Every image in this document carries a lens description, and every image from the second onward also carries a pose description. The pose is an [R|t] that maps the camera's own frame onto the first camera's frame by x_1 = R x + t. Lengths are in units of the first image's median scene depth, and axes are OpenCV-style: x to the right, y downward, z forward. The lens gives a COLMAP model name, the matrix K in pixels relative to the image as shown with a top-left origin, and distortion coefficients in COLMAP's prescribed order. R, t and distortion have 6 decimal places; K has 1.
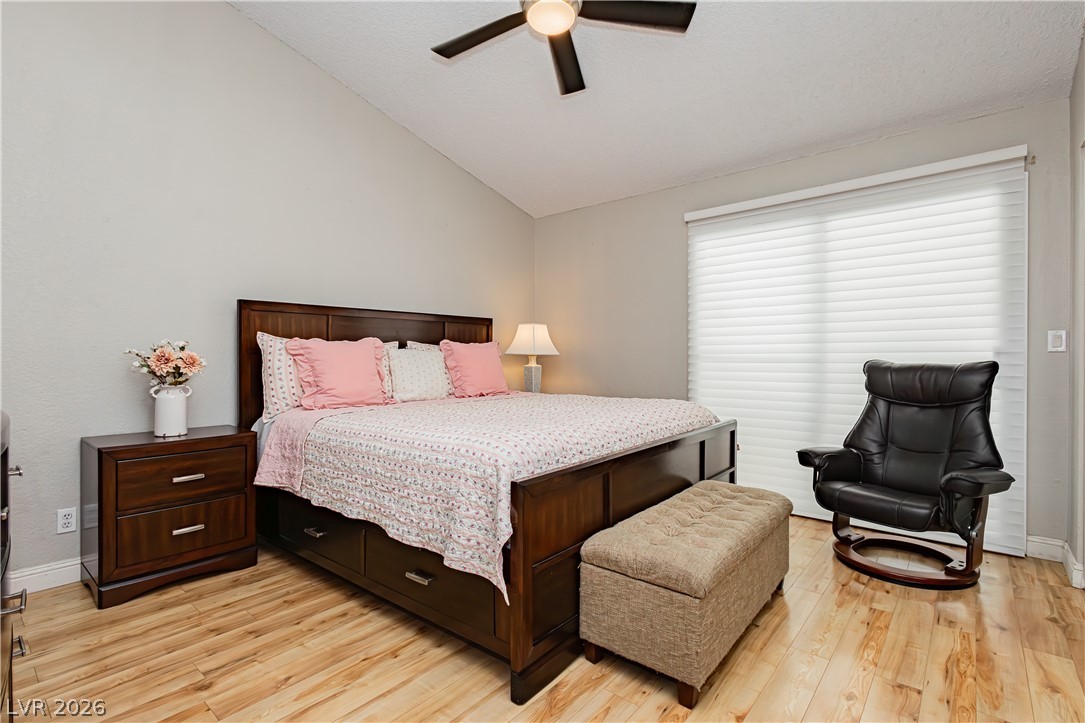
lens RADIAL K [[500.8, 0, 531.8], [0, 500.8, 360.0], [0, 0, 1]] dist [0.002264, 0.000131]
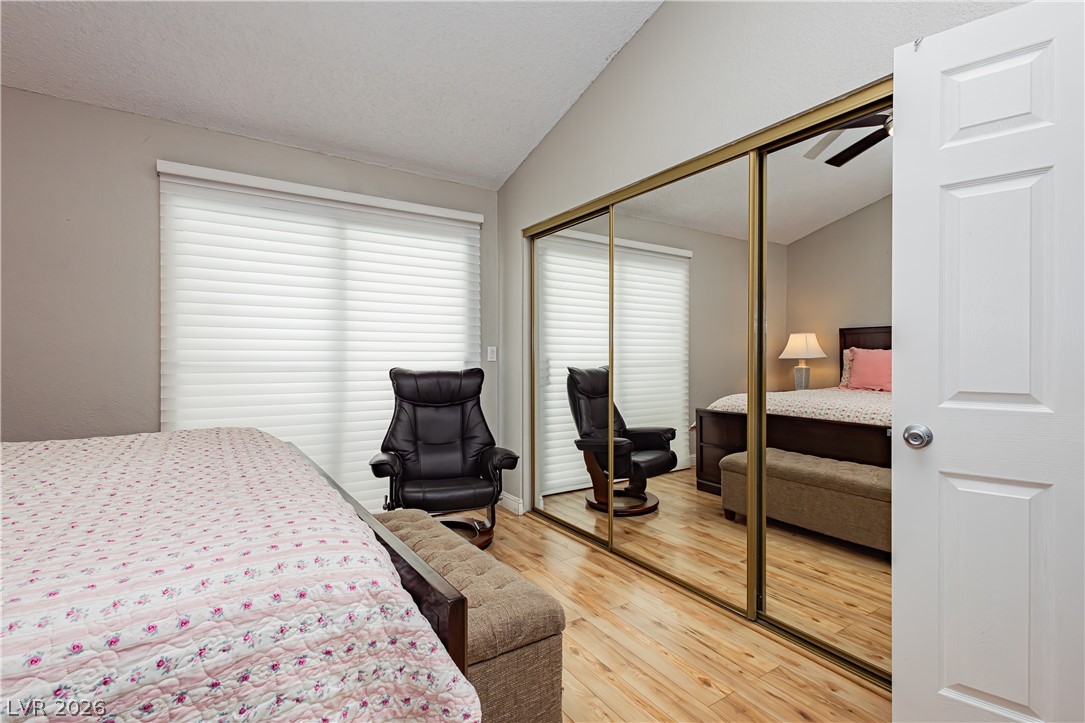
lens RADIAL K [[500.8, 0, 535.0], [0, 500.8, 361.4], [0, 0, 1]] dist [0.002264, 0.000131]
pose [[0.279271, 0.001520, 0.960211, -0.333179], [0.004766, 0.999984, -0.002969, -0.011153], [-0.960200, 0.005406, 0.279260, 0.465113]]
